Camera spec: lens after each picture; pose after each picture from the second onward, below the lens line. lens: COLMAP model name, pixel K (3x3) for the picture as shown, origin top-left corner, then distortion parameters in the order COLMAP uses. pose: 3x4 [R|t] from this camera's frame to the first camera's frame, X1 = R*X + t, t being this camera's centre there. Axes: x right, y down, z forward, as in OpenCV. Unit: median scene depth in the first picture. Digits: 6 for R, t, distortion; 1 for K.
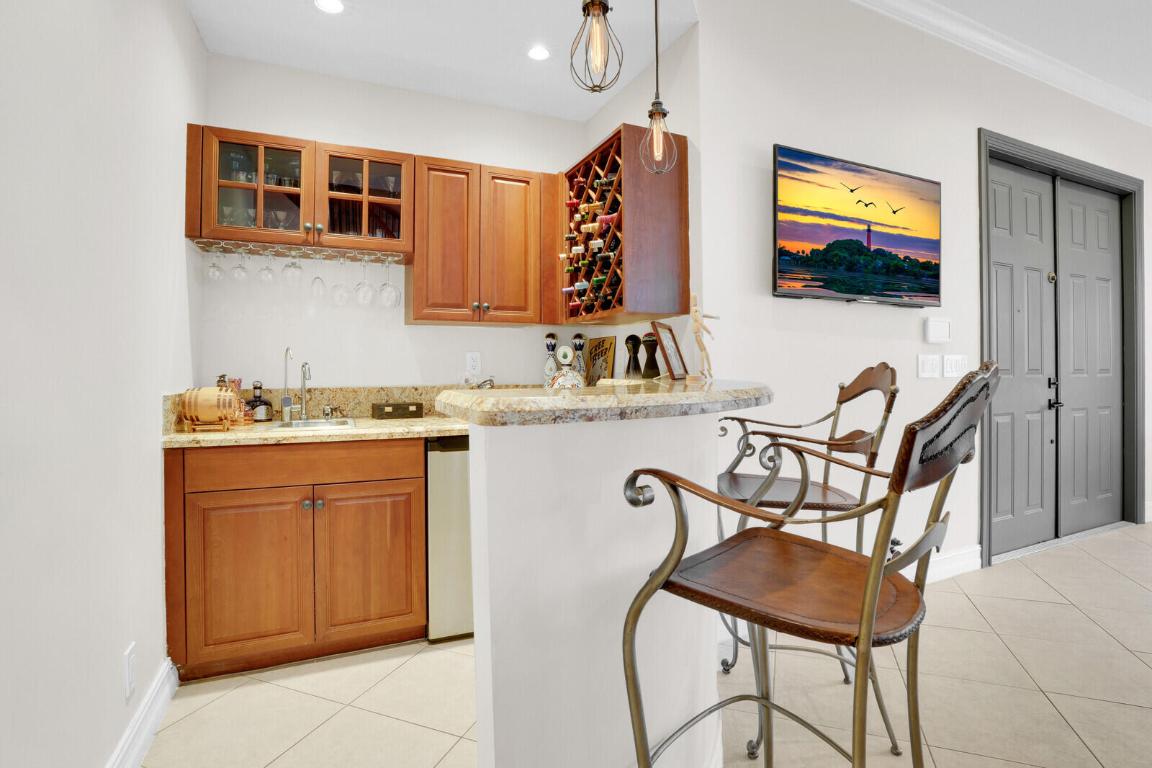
lens RADIAL K [[563.7, 0, 578.6], [0, 563.7, 368.4], [0, 0, 1]] dist [-0.069461, 0.024803]
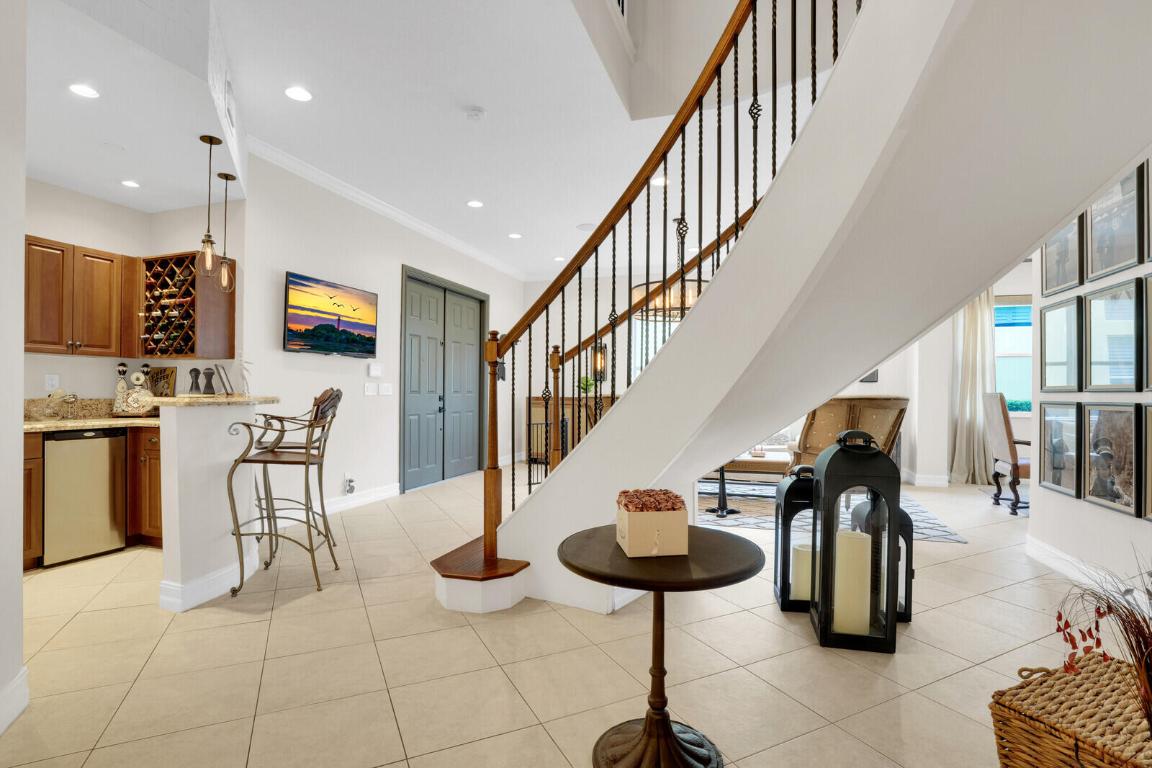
lens RADIAL K [[554.9, 0, 575.6], [0, 554.9, 391.7], [0, 0, 1]] dist [-0.067756, 0.025679]
pose [[0.684689, 0.008428, 0.728786, -0.304280], [-0.012770, 0.999918, 0.000434, -0.005014], [-0.728723, -0.009604, 0.684741, -0.942728]]
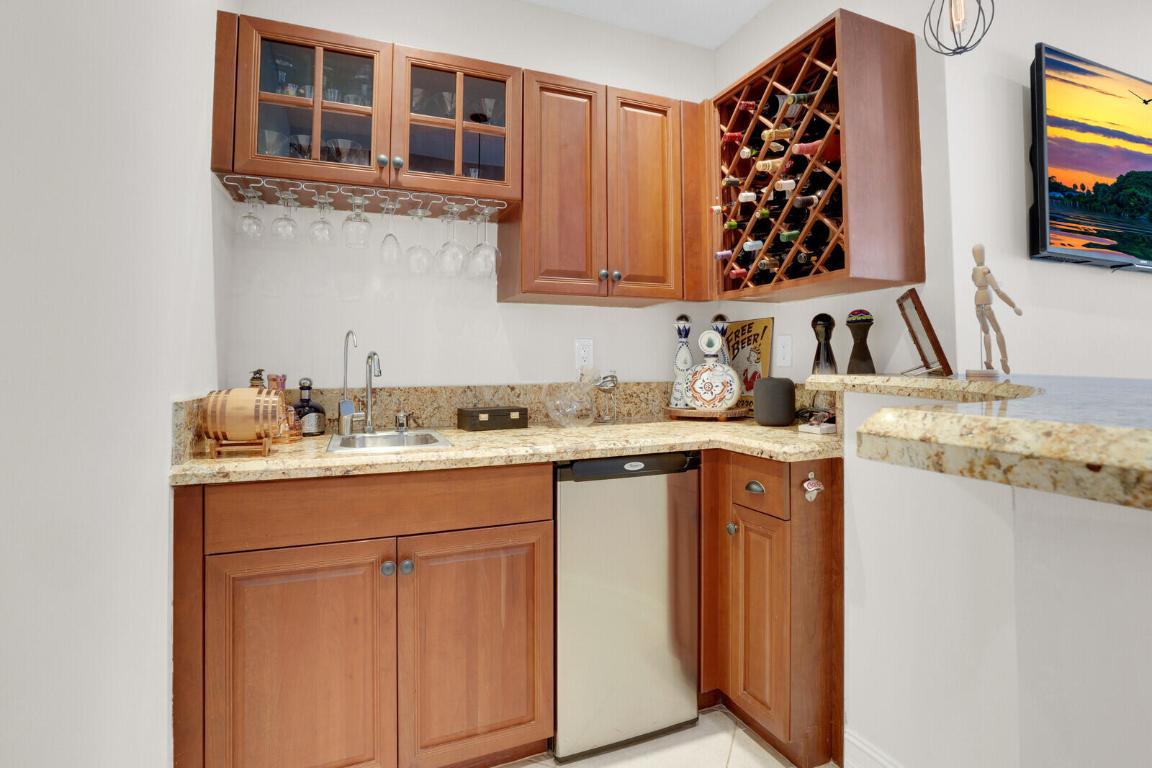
lens RADIAL K [[572.1, 0, 581.5], [0, 572.1, 344.3], [0, 0, 1]] dist [-0.069918, 0.024772]
pose [[0.999640, -0.002066, -0.026739, -0.200619], [0.001244, 0.999526, -0.030750, 0.001950], [0.026790, 0.030706, 0.999169, 0.272895]]
